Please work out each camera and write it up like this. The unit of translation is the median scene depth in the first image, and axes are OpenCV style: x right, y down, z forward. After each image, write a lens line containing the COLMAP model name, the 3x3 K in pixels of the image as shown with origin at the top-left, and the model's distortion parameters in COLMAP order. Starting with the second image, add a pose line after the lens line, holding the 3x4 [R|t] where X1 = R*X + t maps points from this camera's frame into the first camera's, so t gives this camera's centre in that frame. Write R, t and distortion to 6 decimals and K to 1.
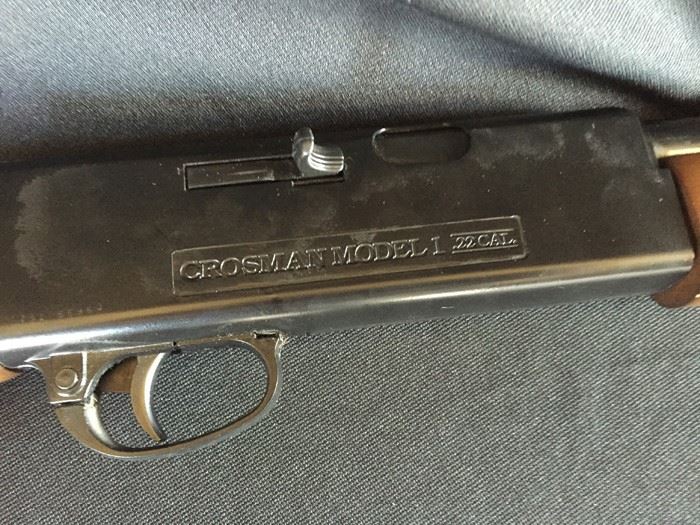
lens RADIAL K [[604.3, 0, 350.0], [0, 604.3, 262.5], [0, 0, 1]] dist [0.091814, -0.115655]
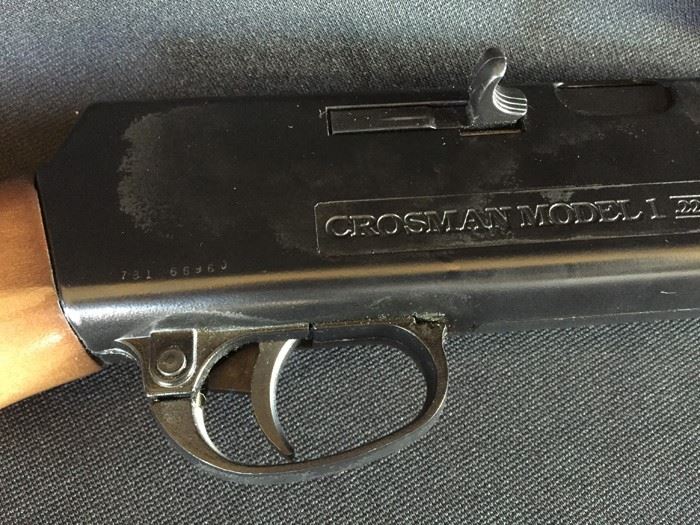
lens RADIAL K [[618.0, 0, 352.1], [0, 618.0, 267.8], [0, 0, 1]] dist [0.076388, -0.131476]
pose [[0.999629, 0.023257, -0.014176, -0.225014], [-0.025332, 0.985086, -0.170188, 0.189782], [0.010006, 0.170484, 0.985310, 0.231424]]
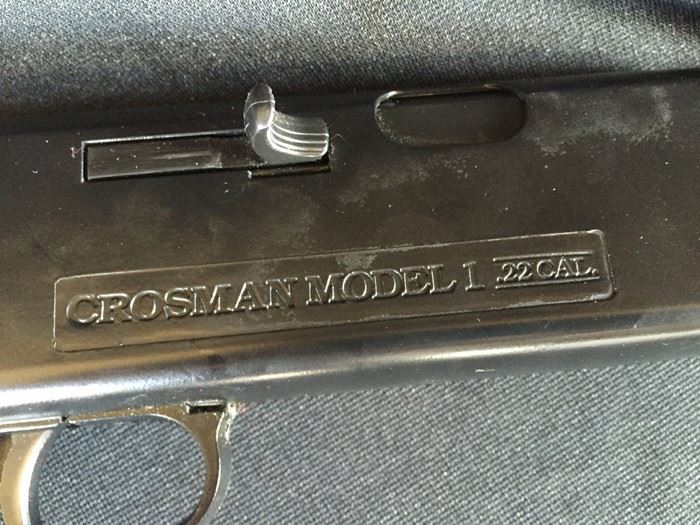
lens RADIAL K [[618.0, 0, 352.1], [0, 618.0, 267.8], [0, 0, 1]] dist [0.076388, -0.131476]
pose [[0.999380, 0.019276, -0.029466, 0.037044], [-0.018070, 0.999009, 0.040680, -0.060422], [0.030221, -0.040123, 0.998738, 0.344336]]
